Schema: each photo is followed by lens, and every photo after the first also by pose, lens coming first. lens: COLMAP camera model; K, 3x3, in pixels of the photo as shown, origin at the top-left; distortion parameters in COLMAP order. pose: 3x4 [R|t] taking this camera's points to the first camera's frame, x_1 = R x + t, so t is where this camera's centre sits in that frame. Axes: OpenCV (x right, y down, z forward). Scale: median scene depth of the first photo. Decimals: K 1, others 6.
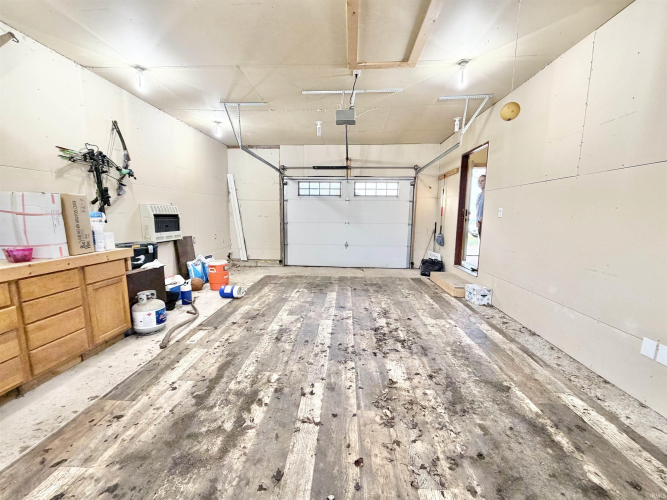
lens RADIAL K [[268.0, 0, 331.3], [0, 268.0, 252.0], [0, 0, 1]] dist [0.003479, 0.000162]
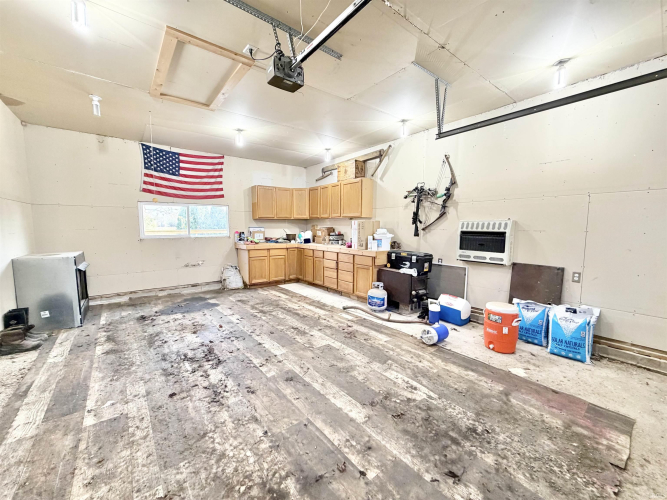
lens RADIAL K [[268.0, 0, 329.2], [0, 268.0, 251.7], [0, 0, 1]] dist [0.003479, 0.000162]
pose [[-0.747518, 0.055106, -0.661951, 0.466196], [-0.099407, 0.976049, 0.193510, -0.270902], [0.656761, 0.210455, -0.724137, 1.828802]]
